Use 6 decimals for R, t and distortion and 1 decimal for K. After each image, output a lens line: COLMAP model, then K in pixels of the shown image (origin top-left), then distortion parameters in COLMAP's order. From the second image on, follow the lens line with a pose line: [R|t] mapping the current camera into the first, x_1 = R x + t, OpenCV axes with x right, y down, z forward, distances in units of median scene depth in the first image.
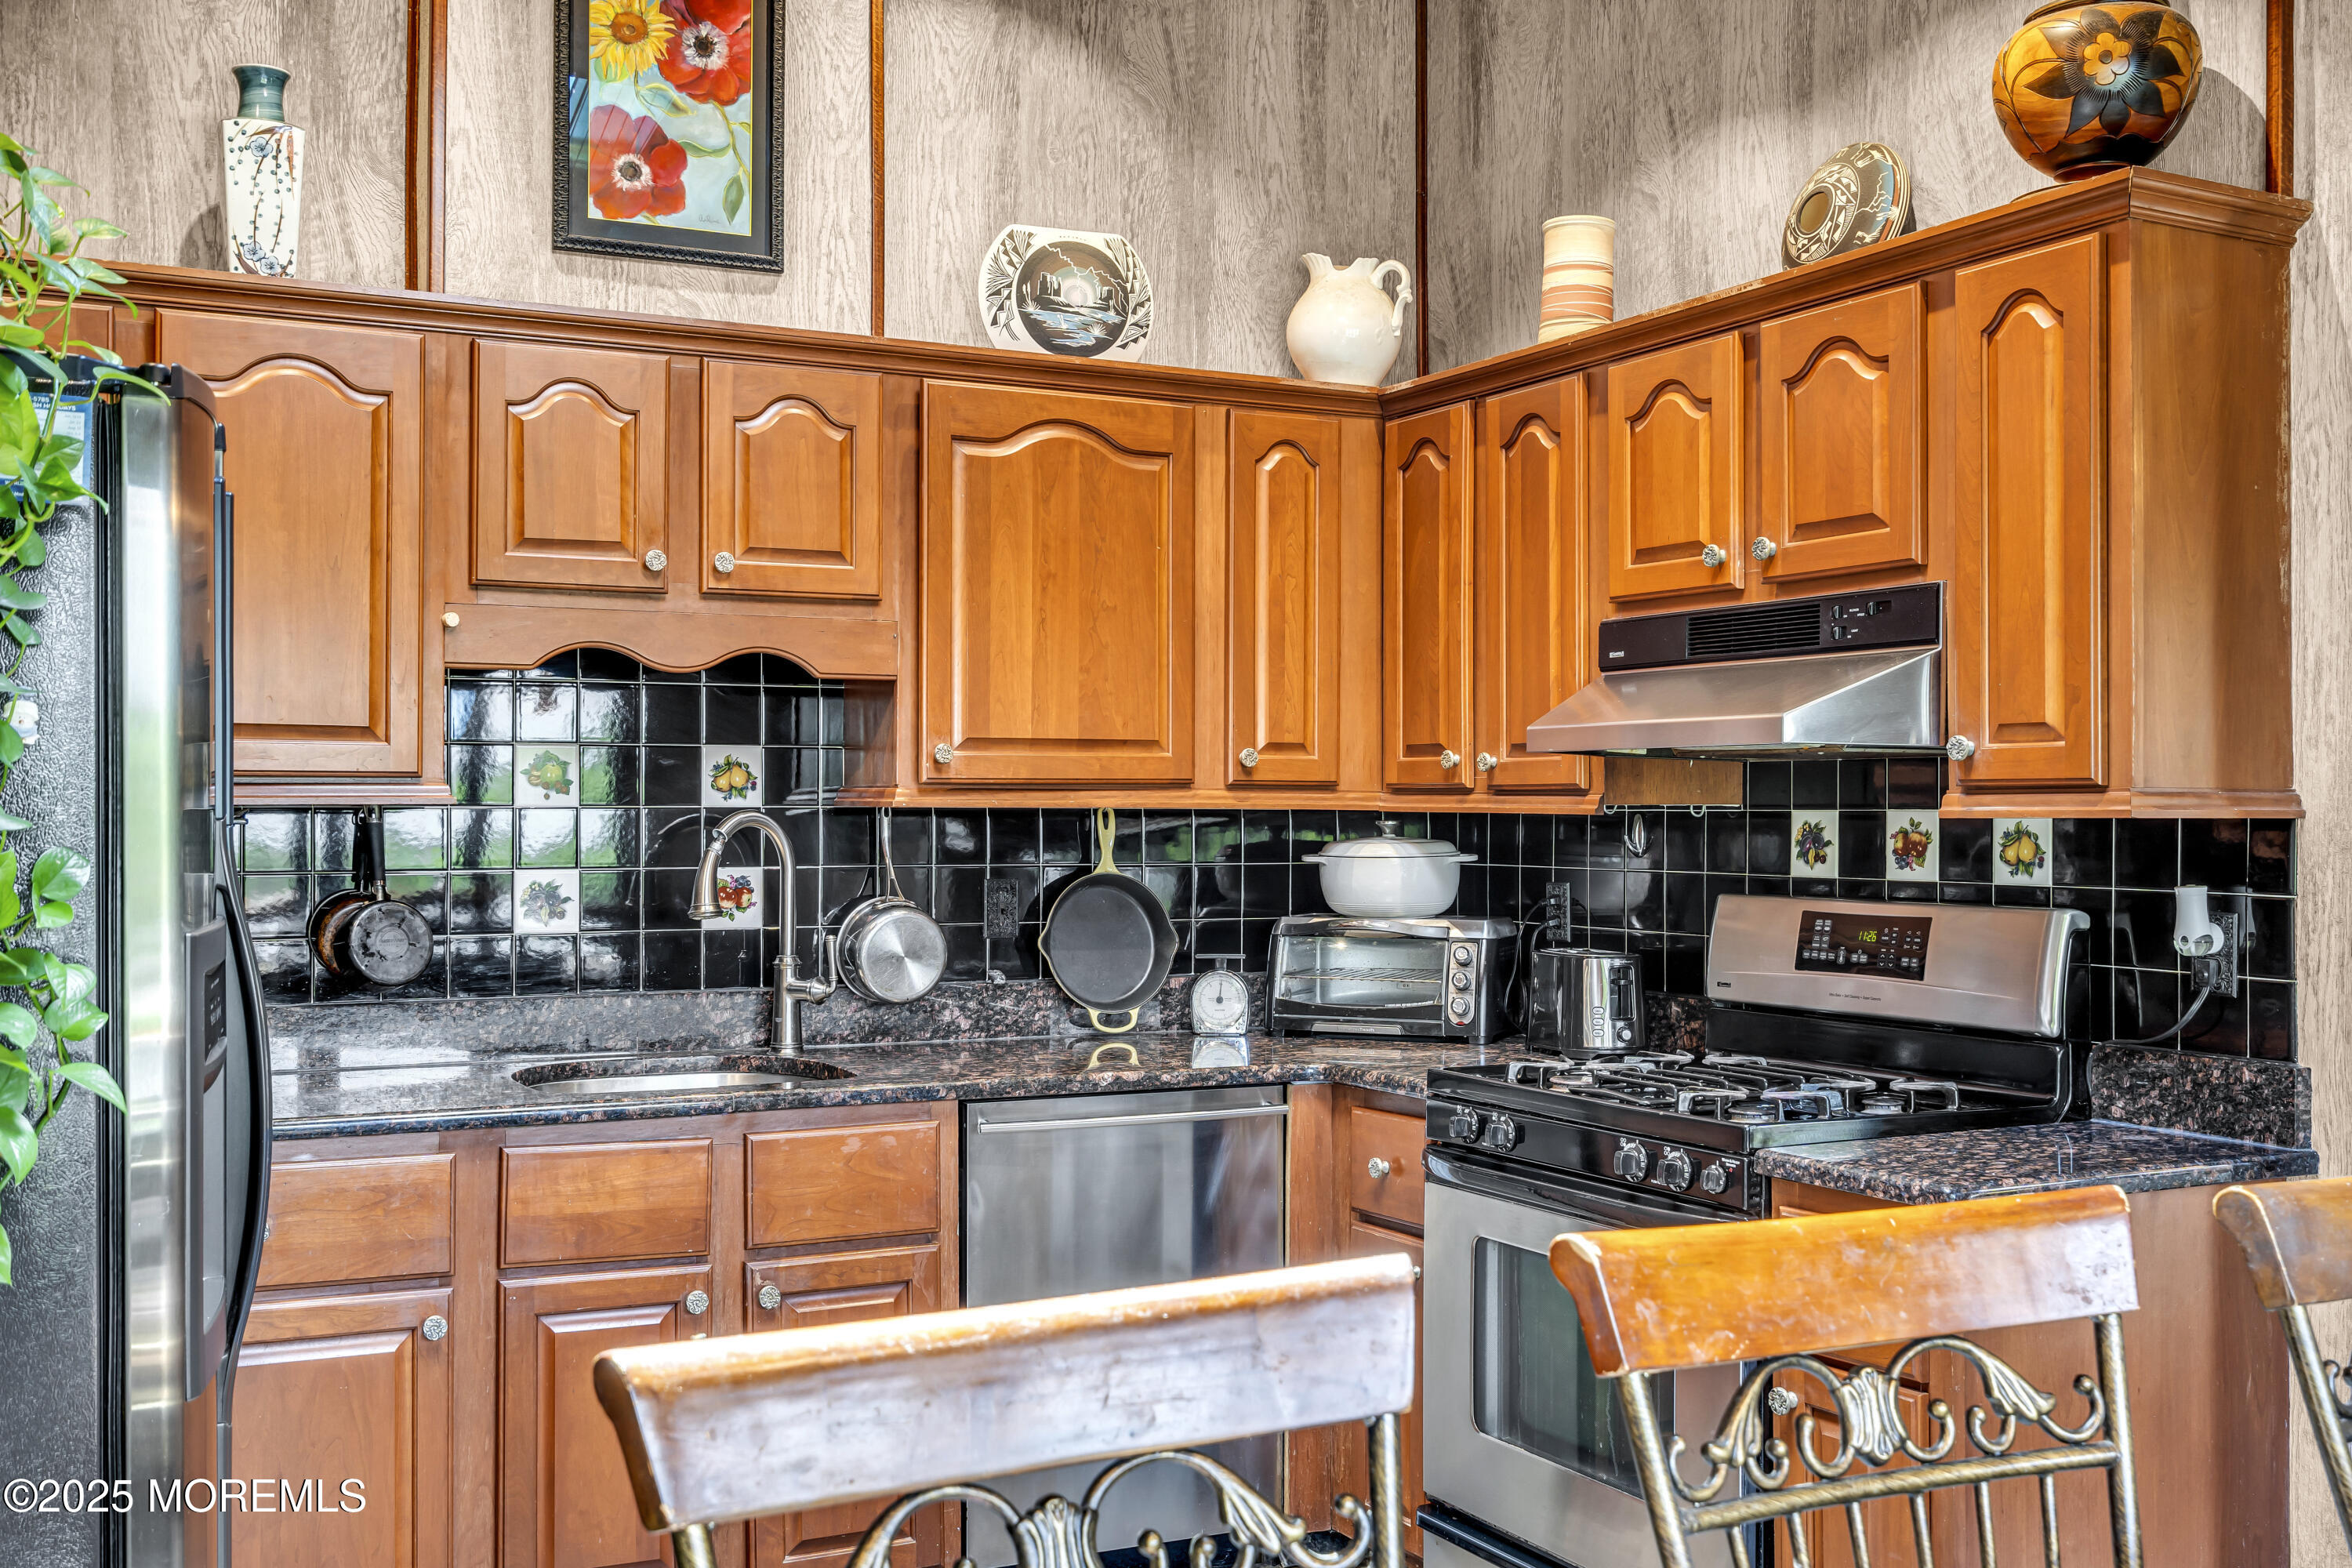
lens RADIAL K [[2342.8, 0, 1157.6], [0, 2342.8, 782.7], [0, 0, 1]] dist [0.008036, 0.000000]
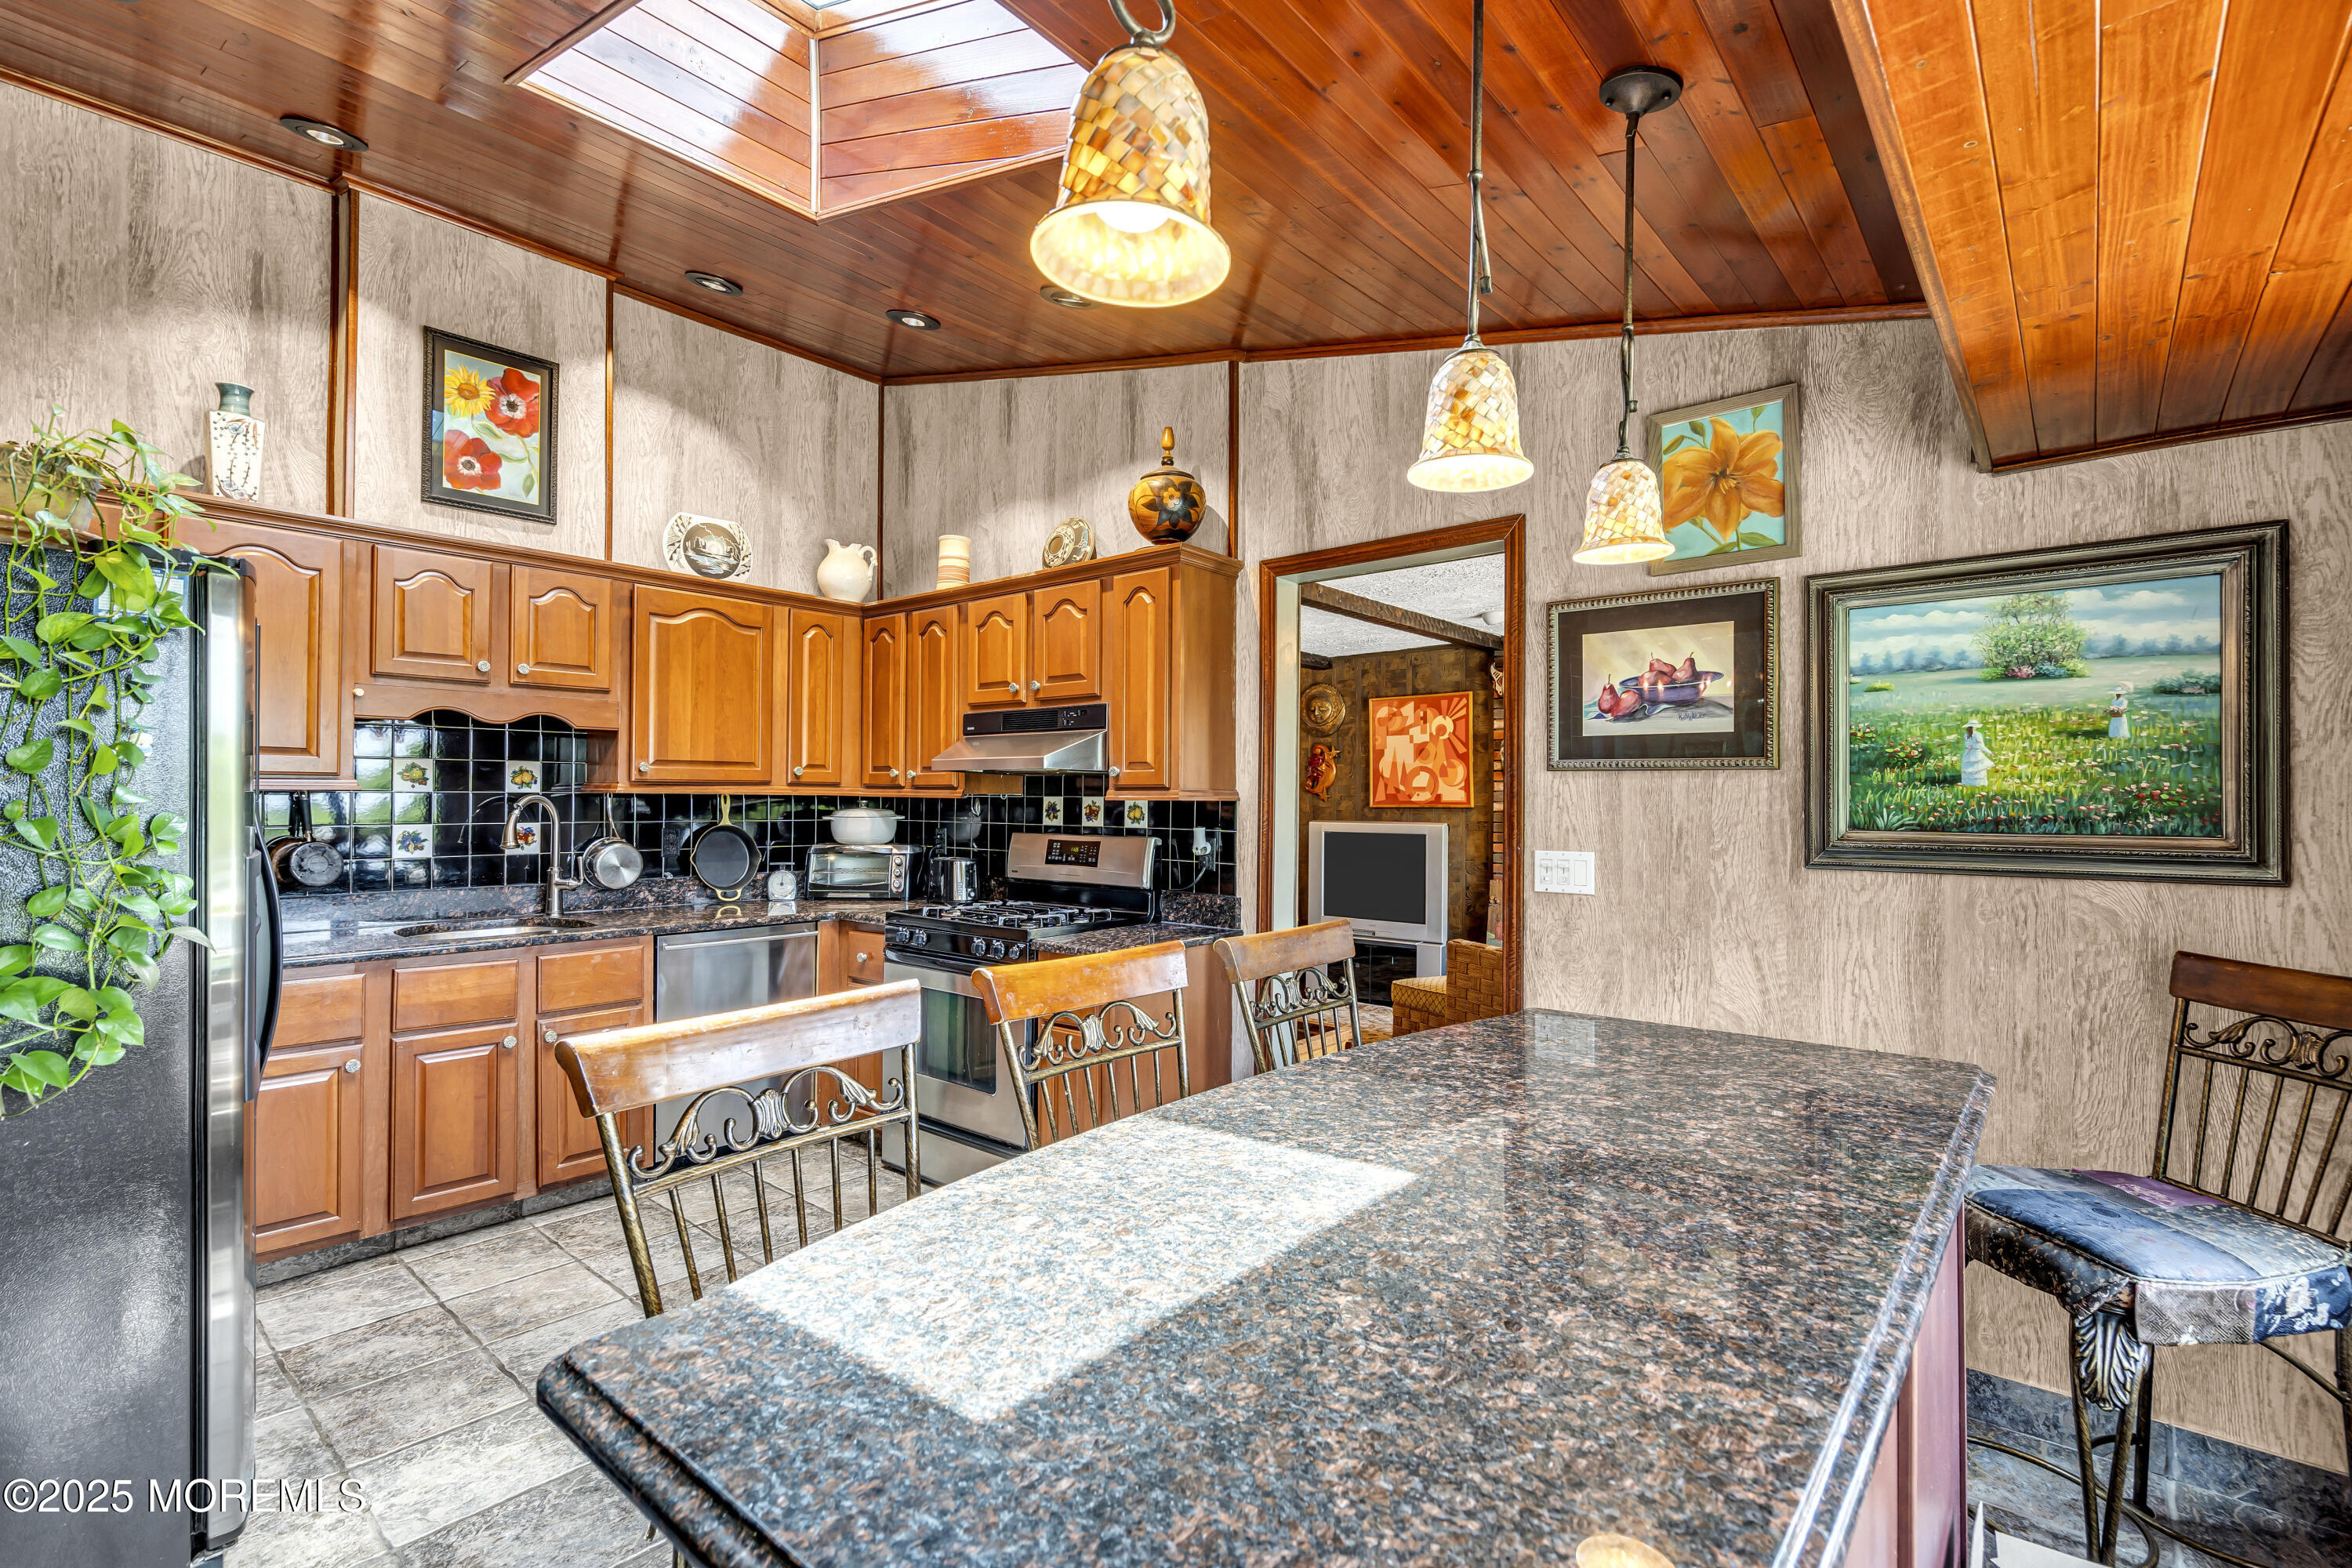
lens RADIAL K [[1071.7, 0, 1165.6], [0, 1071.7, 789.7], [0, 0, 1]] dist [-0.002591, 0.001887]
pose [[0.923559, 0.007505, 0.383384, -0.030220], [-0.009570, 0.999948, 0.003479, -0.000325], [-0.383338, -0.006882, 0.923583, -0.044661]]
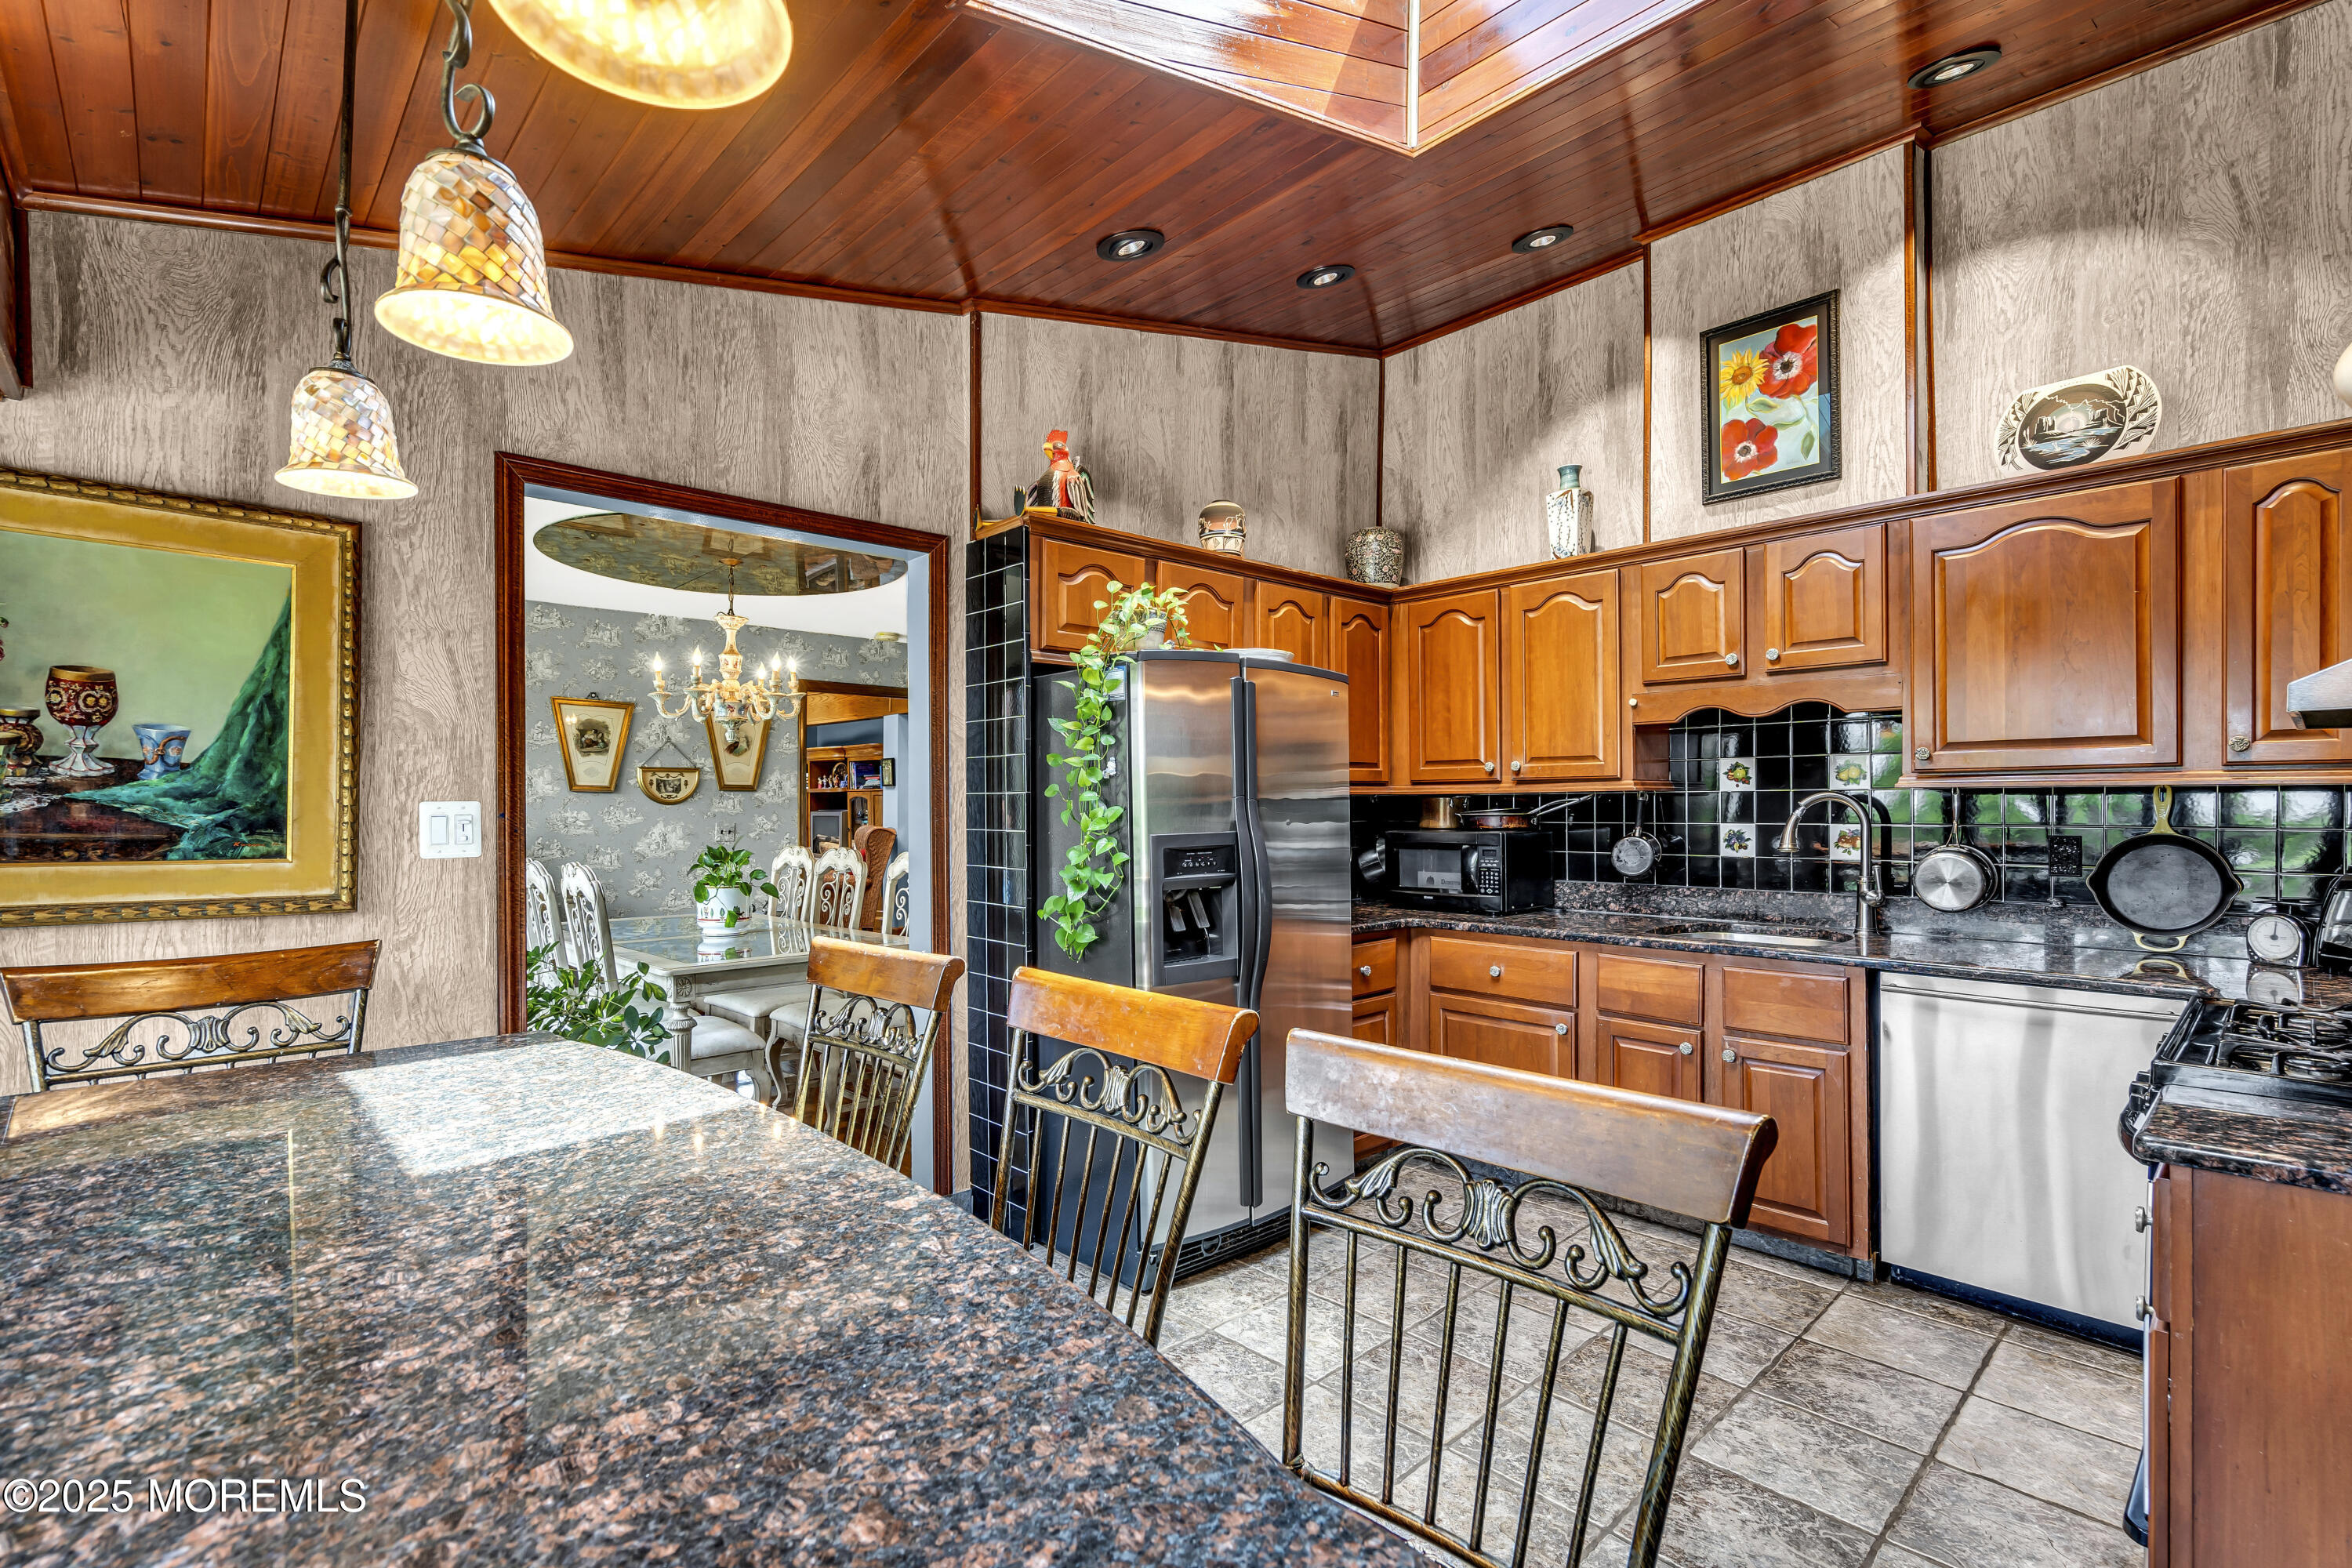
lens RADIAL K [[1071.7, 0, 1167.0], [0, 1071.7, 807.9], [0, 0, 1]] dist [-0.002591, 0.001887]
pose [[0.277484, 0.000507, -0.960730, 0.483047], [0.018119, 0.999819, 0.005761, 0.011167], [0.960559, -0.019006, 0.277424, 0.323914]]
